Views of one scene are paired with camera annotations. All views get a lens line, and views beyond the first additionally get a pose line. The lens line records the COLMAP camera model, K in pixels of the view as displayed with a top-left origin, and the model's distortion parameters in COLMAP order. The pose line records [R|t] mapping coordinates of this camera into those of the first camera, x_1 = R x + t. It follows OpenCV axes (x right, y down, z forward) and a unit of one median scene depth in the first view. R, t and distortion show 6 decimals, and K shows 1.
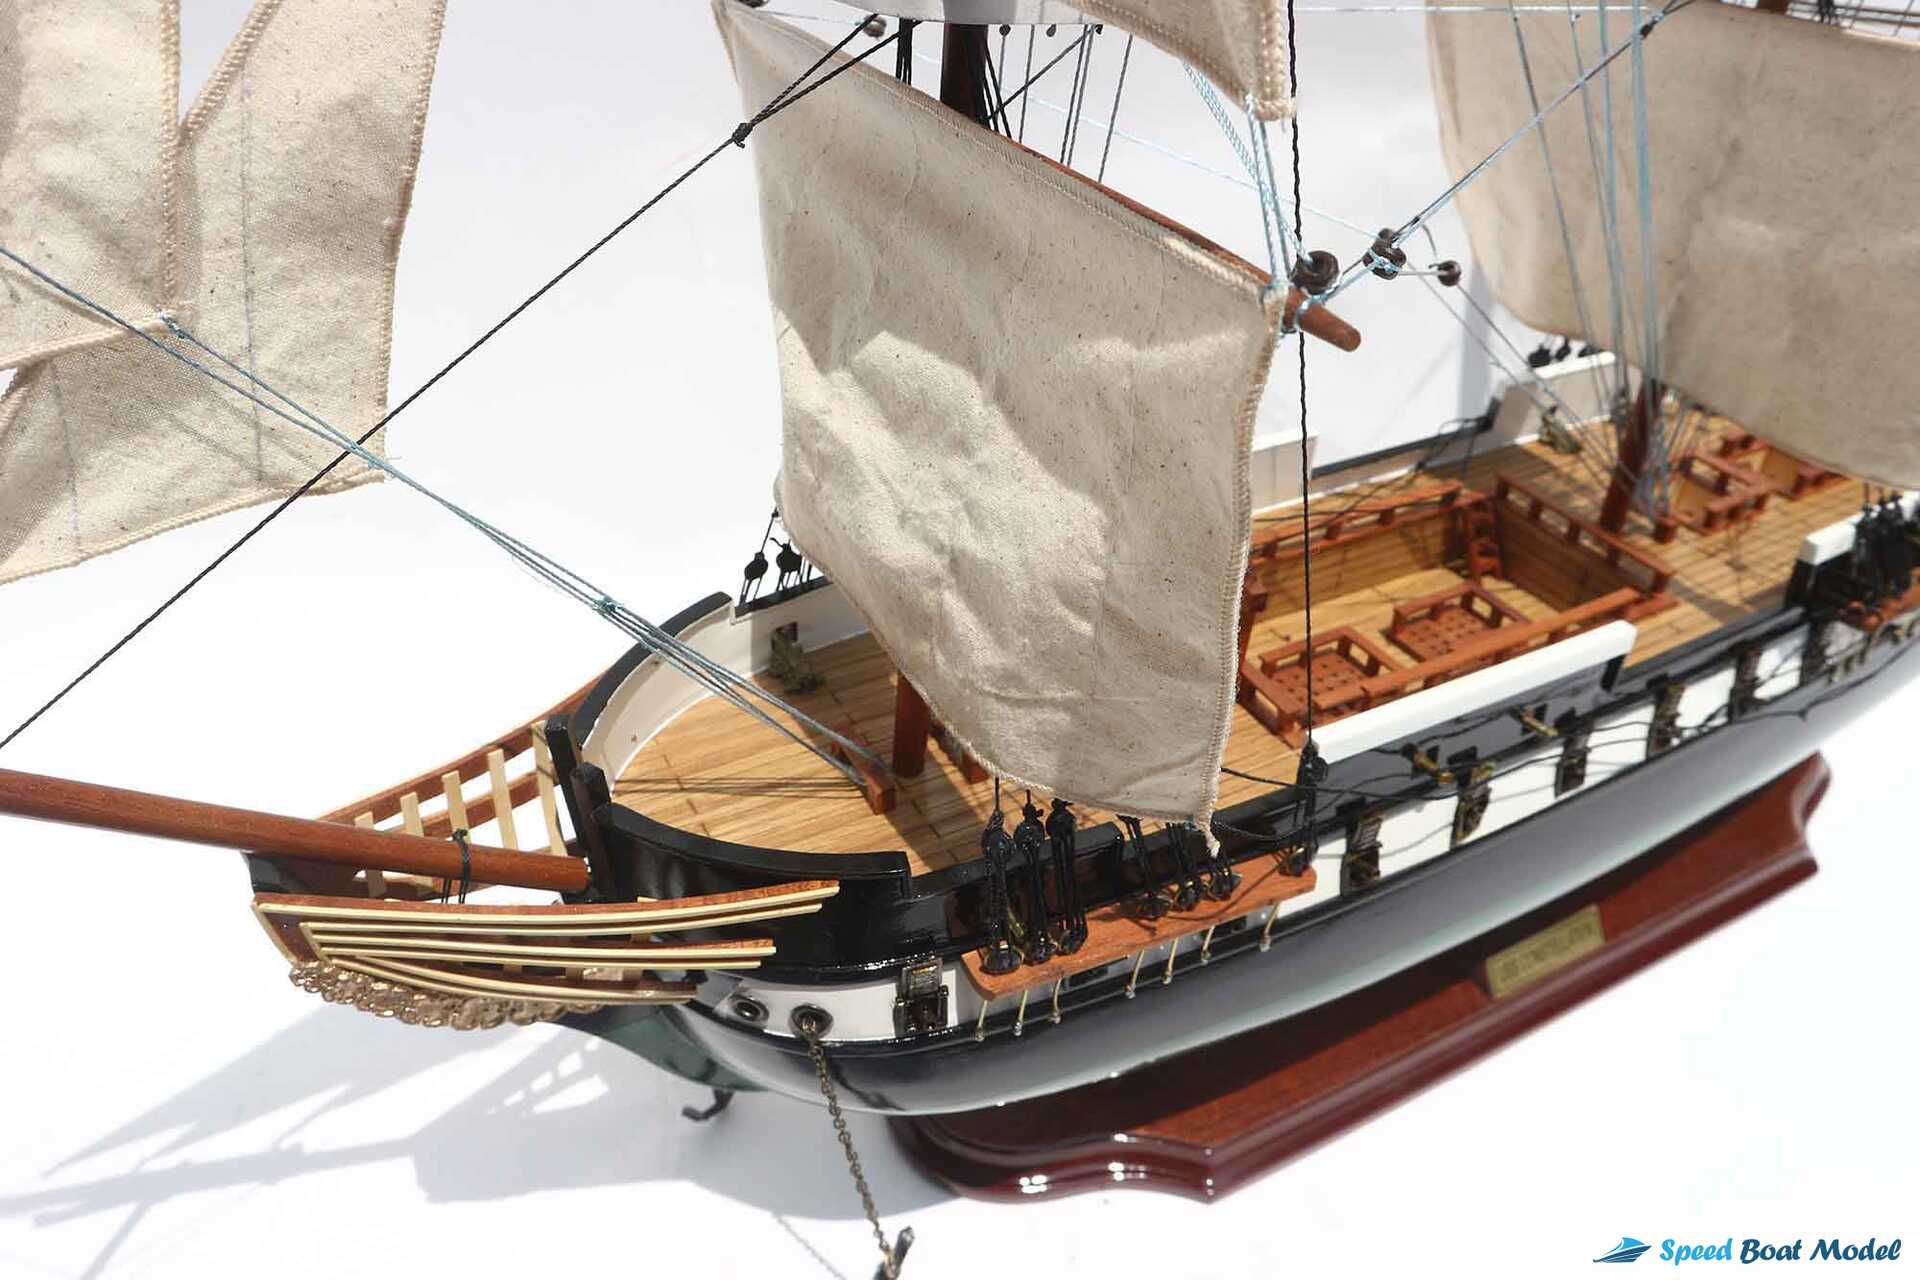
lens RADIAL K [[1340.6, 0, 955.2], [0, 1340.6, 631.4], [0, 0, 1]] dist [-0.121225, 0.081916]
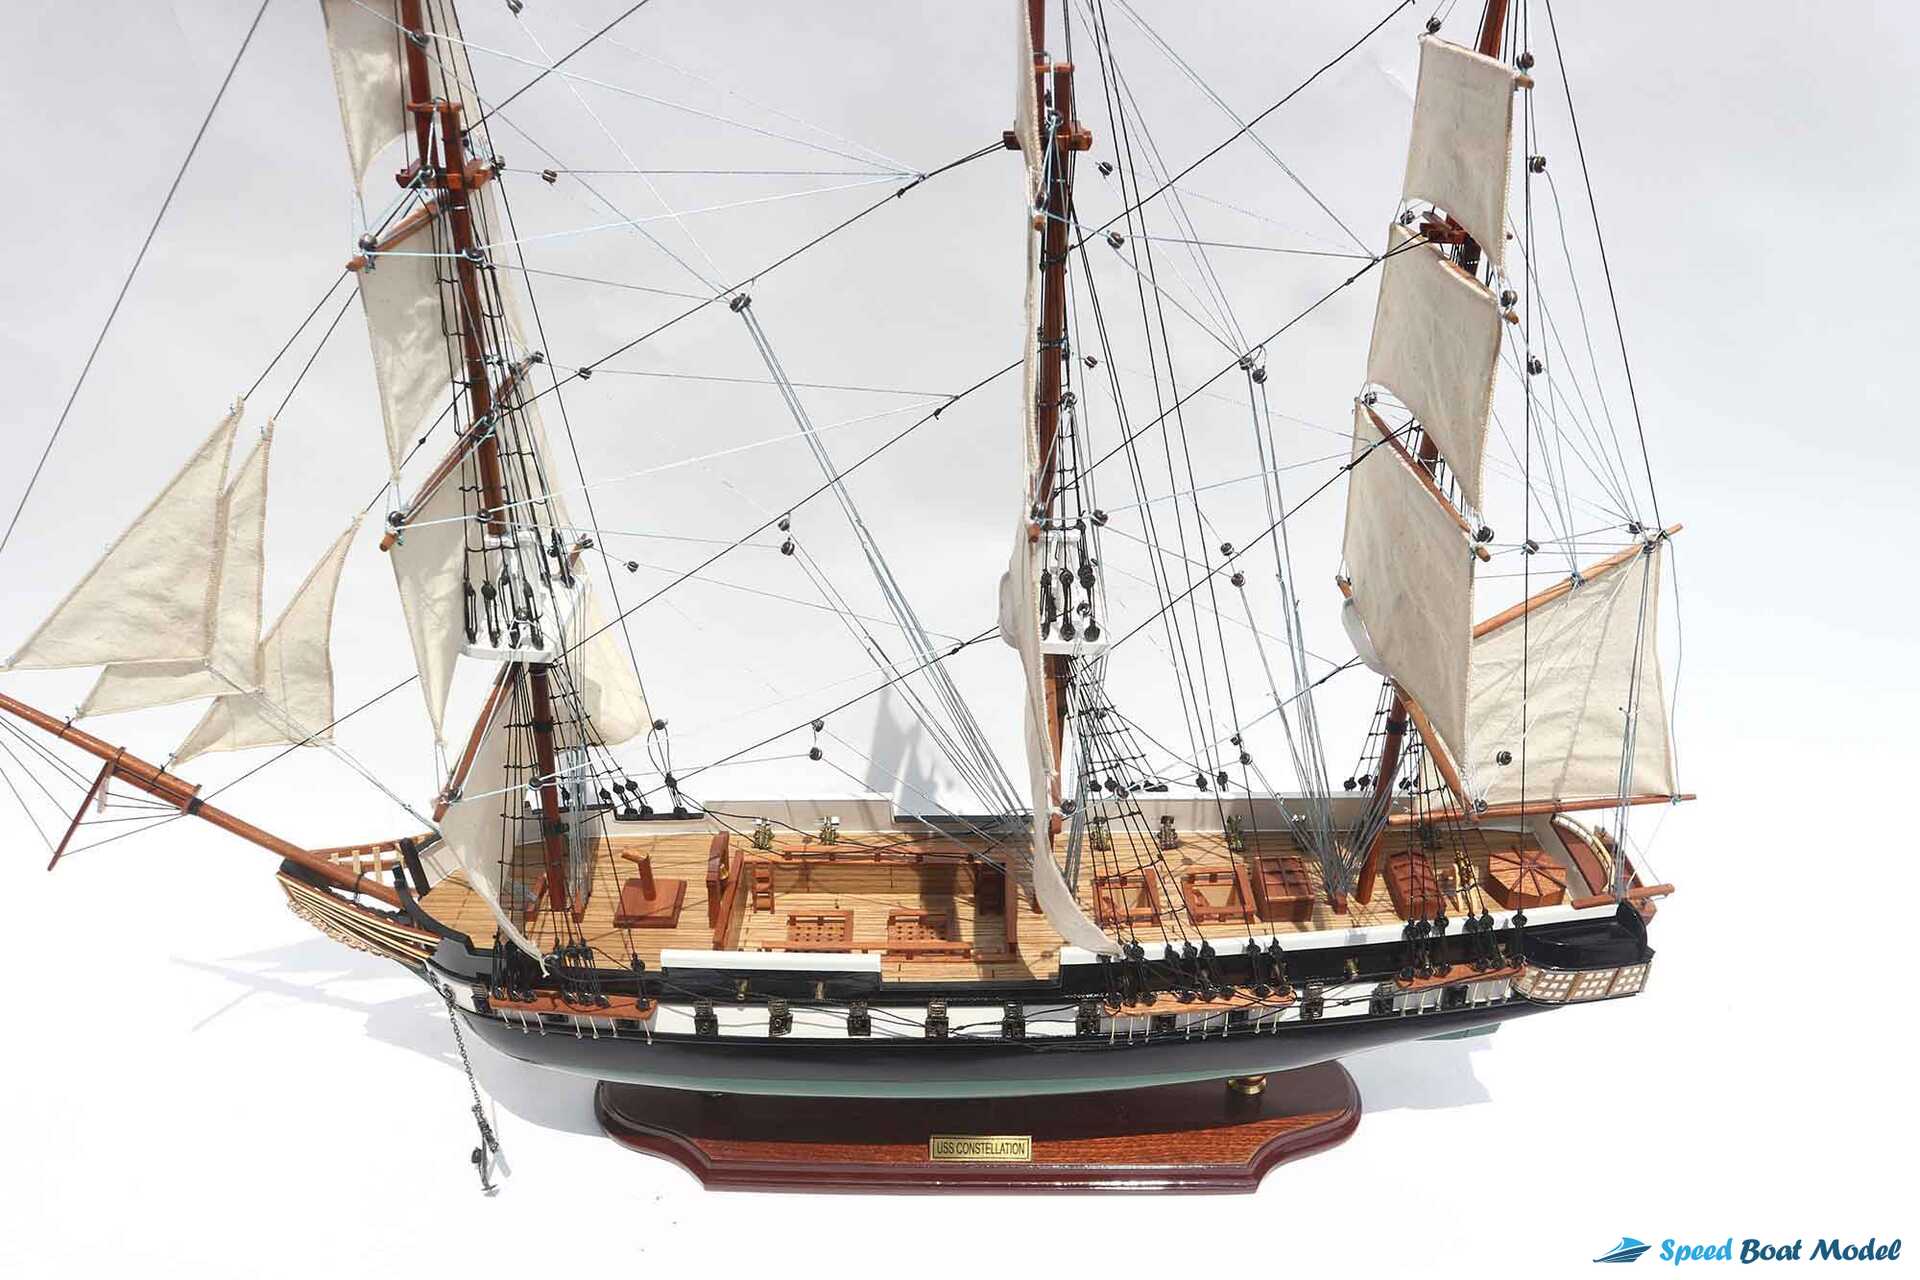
lens RADIAL K [[1340.6, 0, 955.2], [0, 1340.6, 631.4], [0, 0, 1]] dist [-0.121225, 0.081916]
pose [[0.875629, 0.233581, -0.422745, 1.999895], [-0.258871, 0.965909, -0.002501, -0.738637], [0.407749, 0.111626, 0.906245, -1.103017]]
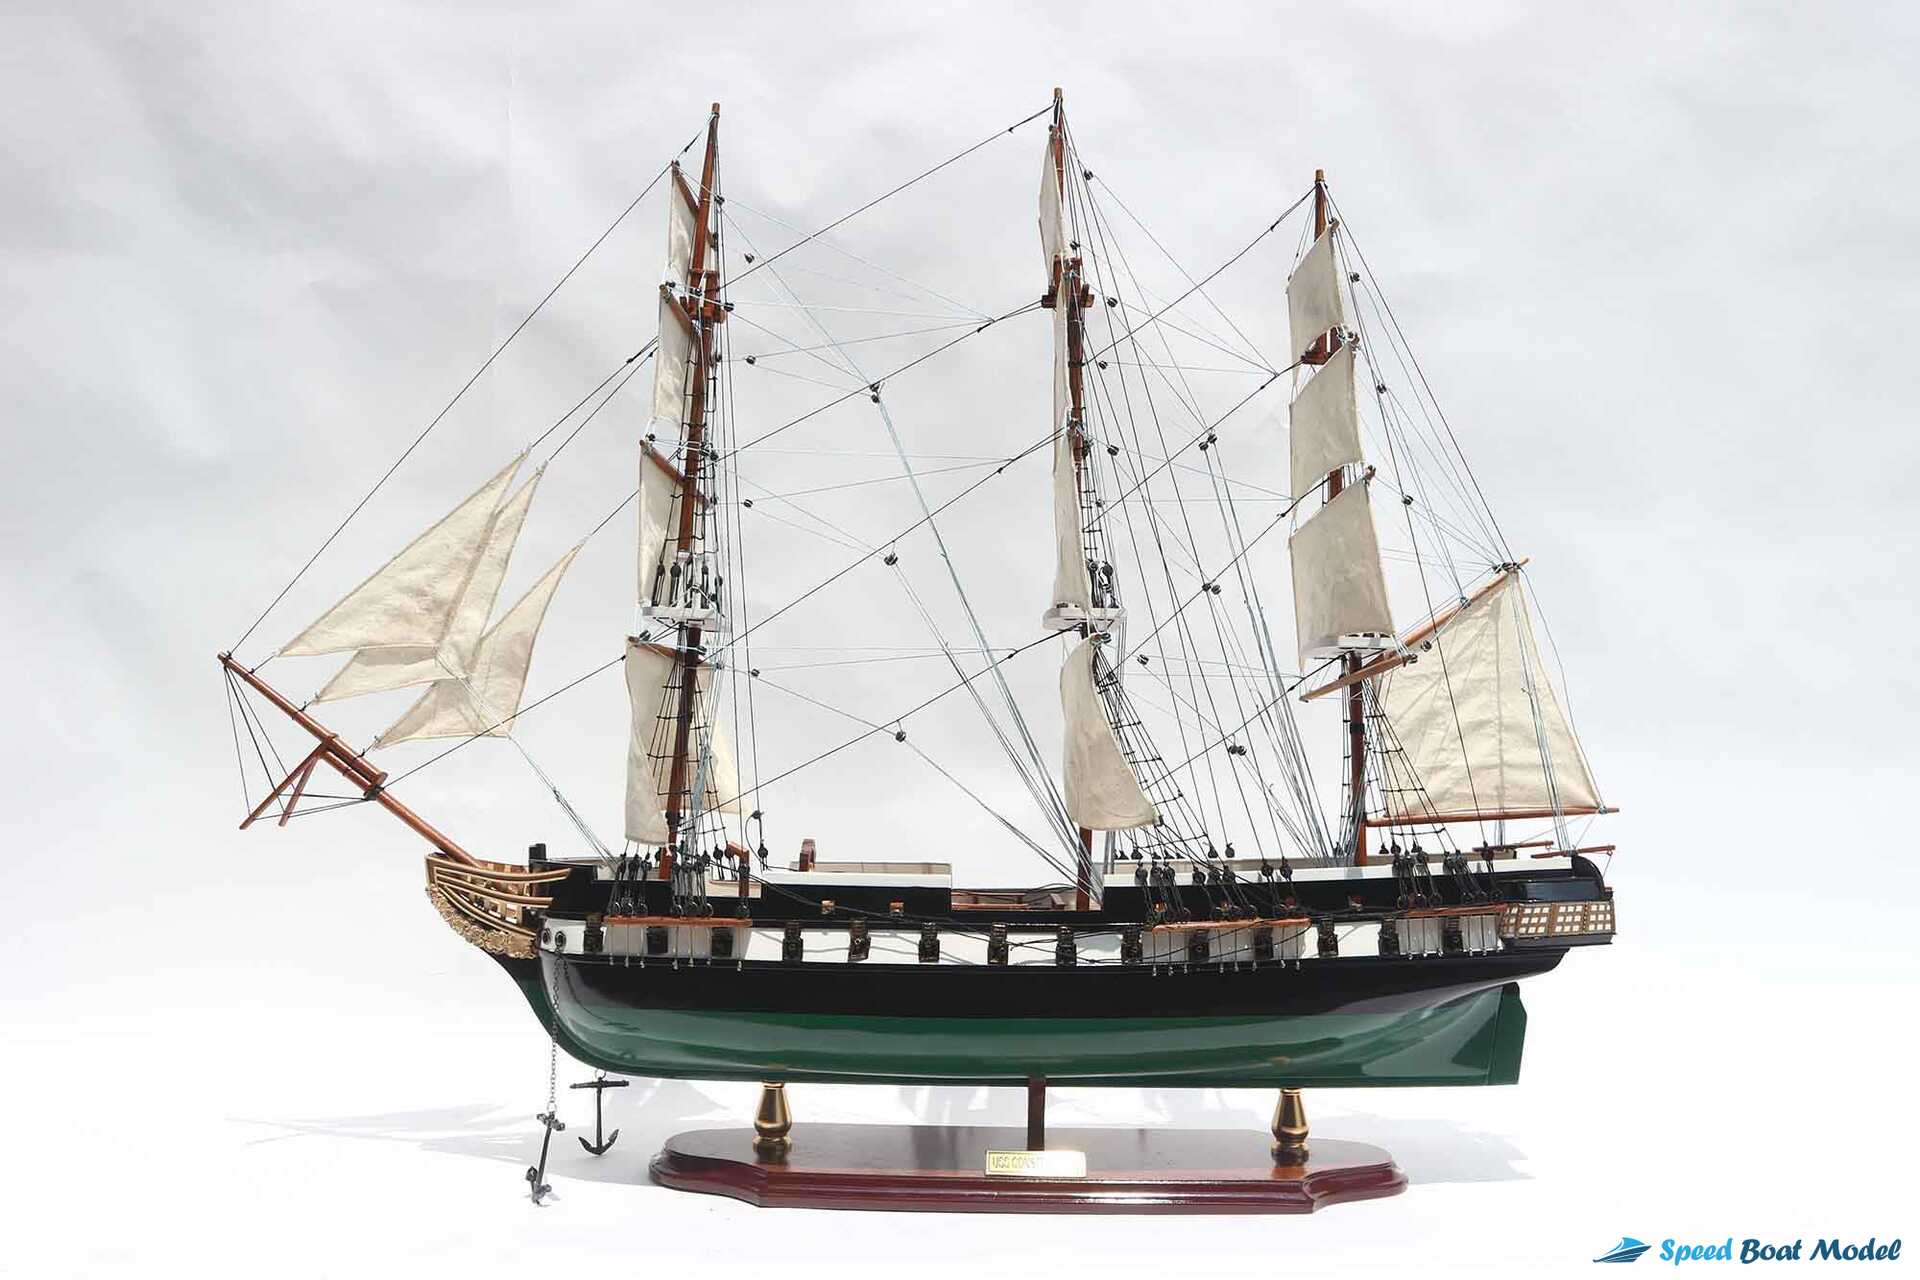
lens RADIAL K [[1340.6, 0, 955.2], [0, 1340.6, 631.4], [0, 0, 1]] dist [-0.121225, 0.081916]
pose [[0.878905, -0.062883, -0.472833, 2.461581], [-0.265589, 0.758885, -0.594606, 1.548861], [0.396216, 0.648182, 0.650287, -1.079338]]
